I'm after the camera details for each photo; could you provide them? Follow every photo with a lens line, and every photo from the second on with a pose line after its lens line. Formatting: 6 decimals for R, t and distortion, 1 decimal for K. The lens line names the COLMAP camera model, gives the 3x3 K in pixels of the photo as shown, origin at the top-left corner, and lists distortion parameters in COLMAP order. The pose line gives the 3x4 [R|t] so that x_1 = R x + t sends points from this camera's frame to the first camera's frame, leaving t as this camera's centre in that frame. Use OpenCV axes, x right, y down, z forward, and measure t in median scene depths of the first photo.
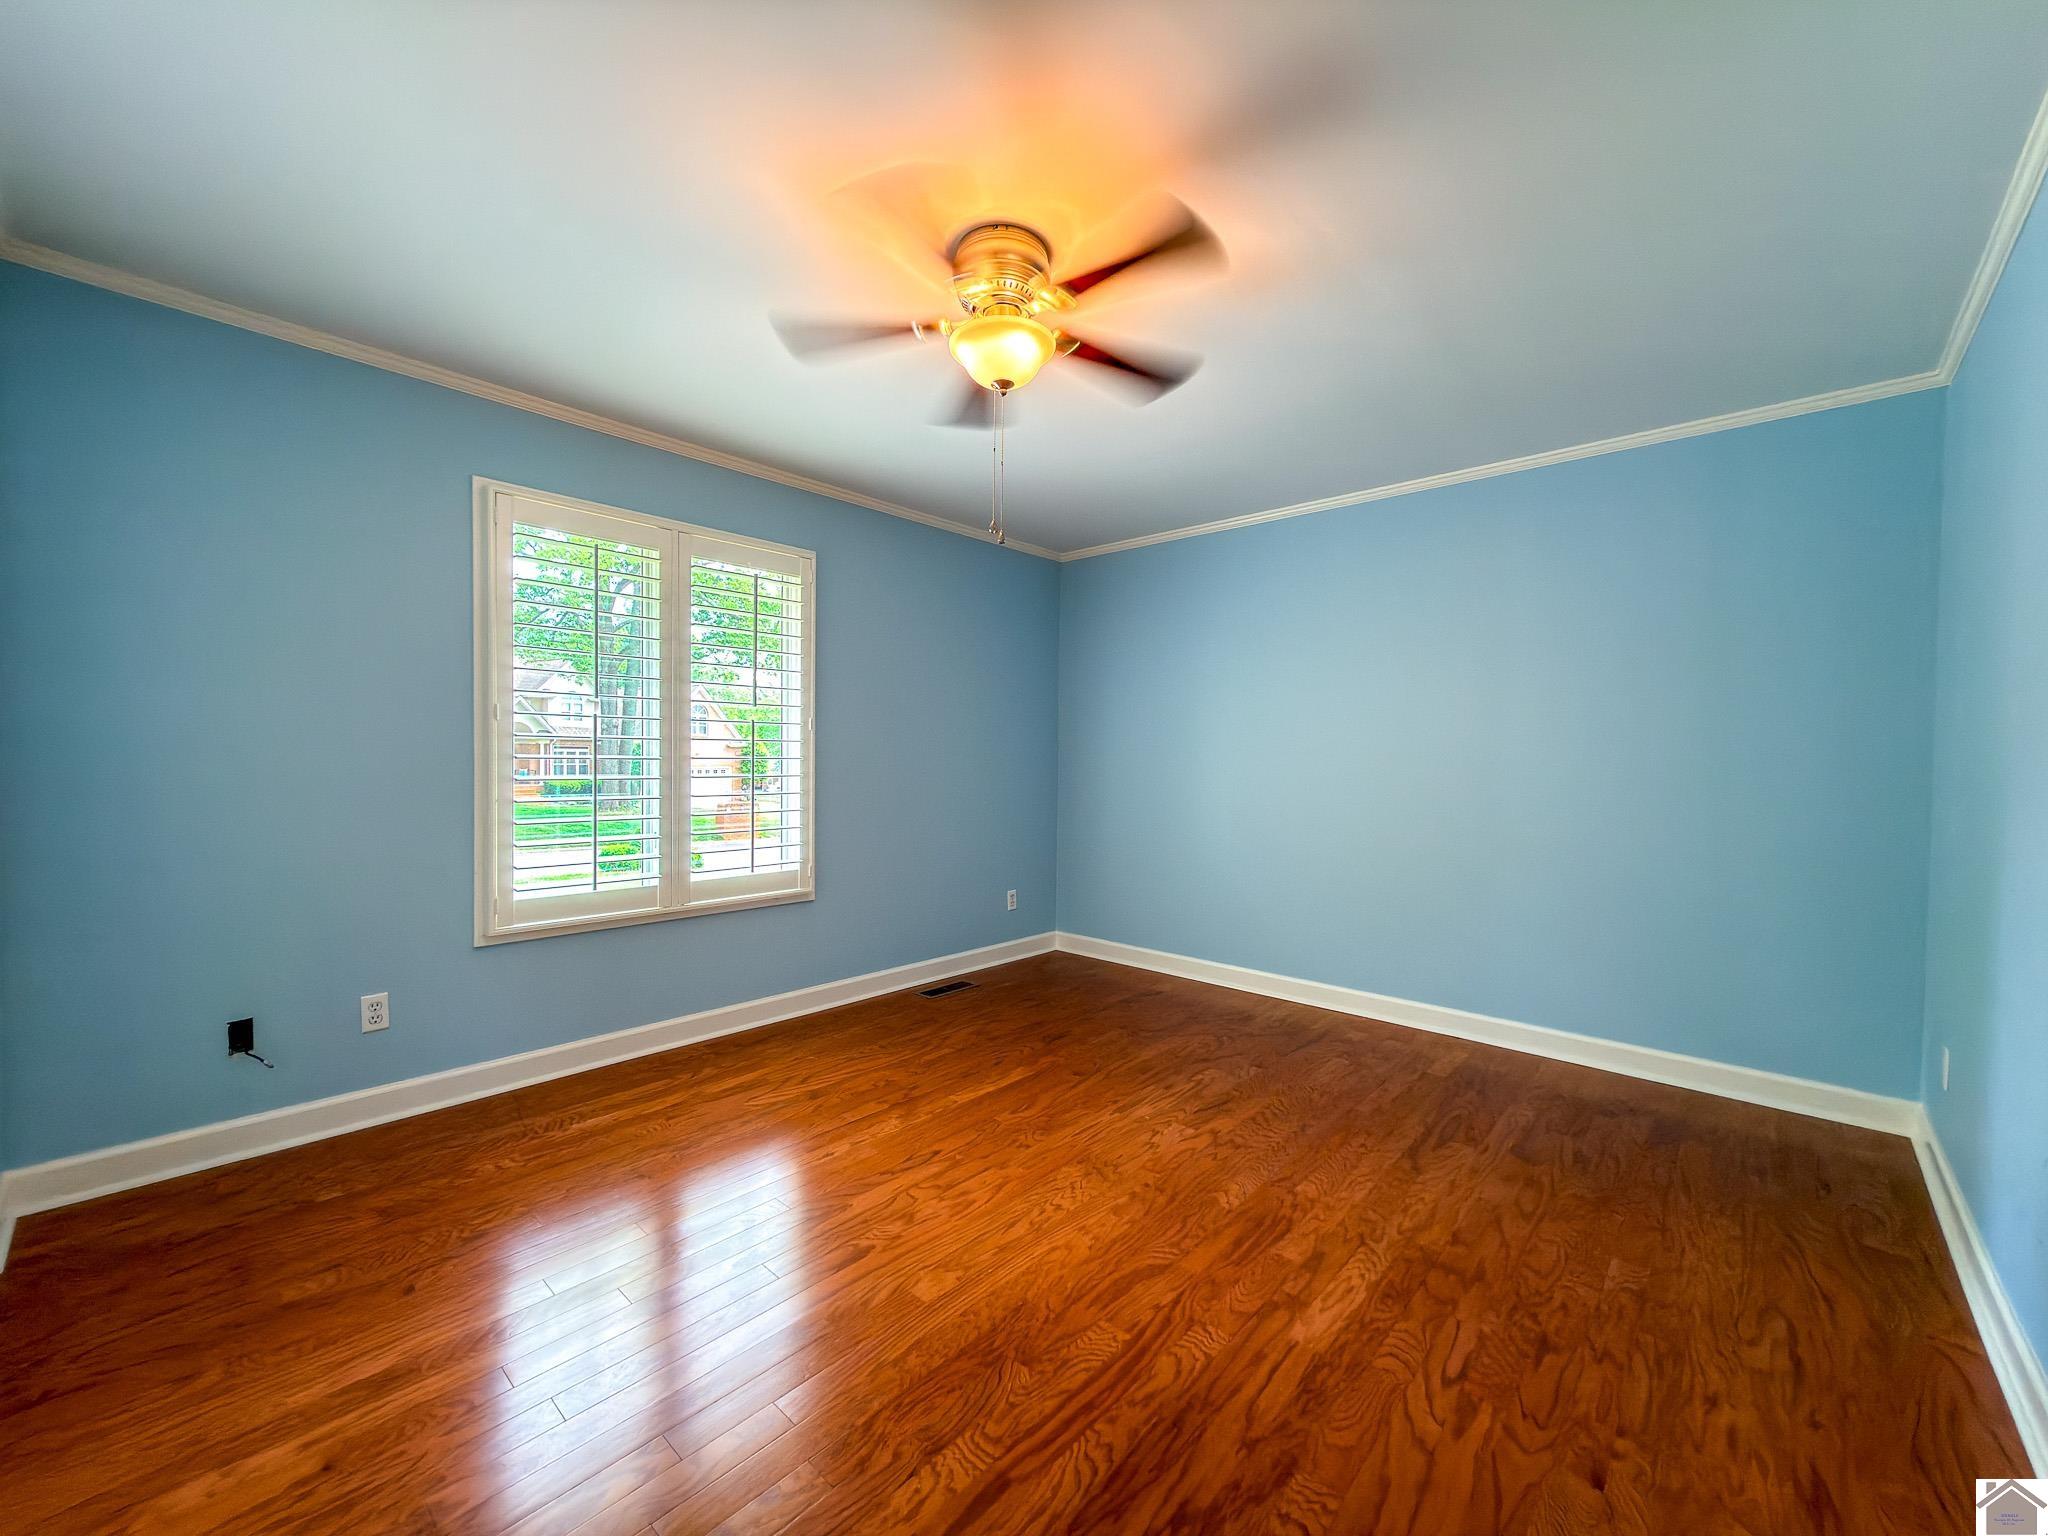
lens RADIAL K [[812.6, 0, 1031.8], [0, 812.6, 765.3], [0, 0, 1]] dist [0.003284, -0.000382]
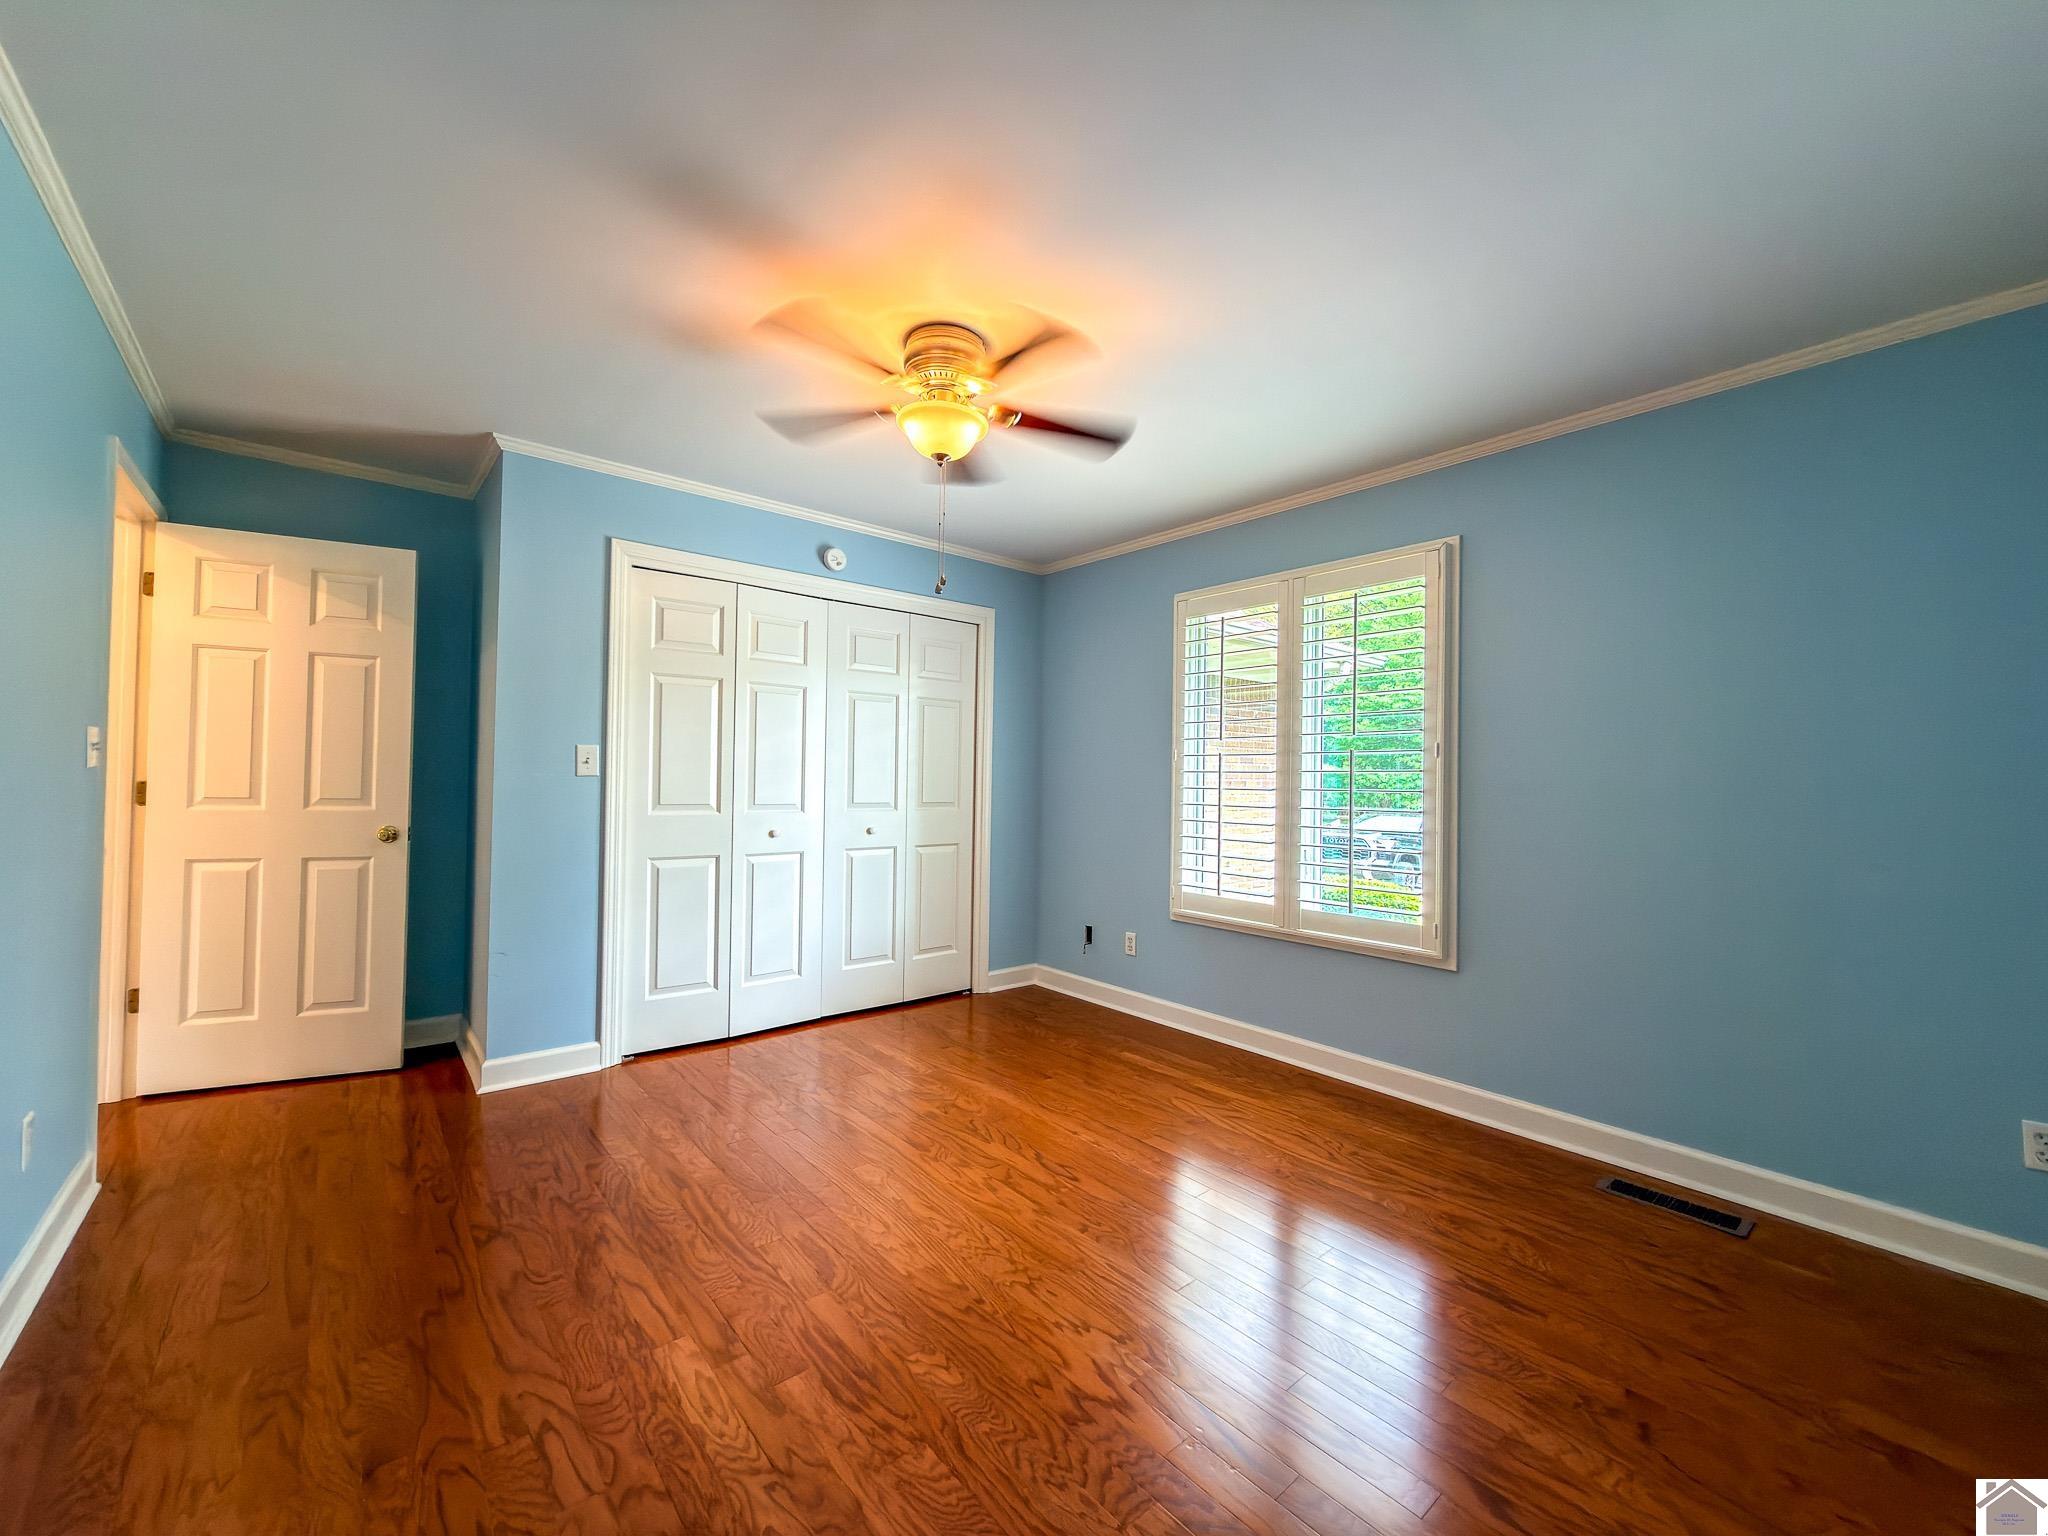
lens RADIAL K [[812.6, 0, 1027.5], [0, 812.6, 775.6], [0, 0, 1]] dist [0.003284, -0.000382]
pose [[-0.132231, -0.019486, -0.991027, 1.107553], [-0.025946, 0.999532, -0.016191, -0.002038], [0.990879, 0.023572, -0.132675, 1.323697]]
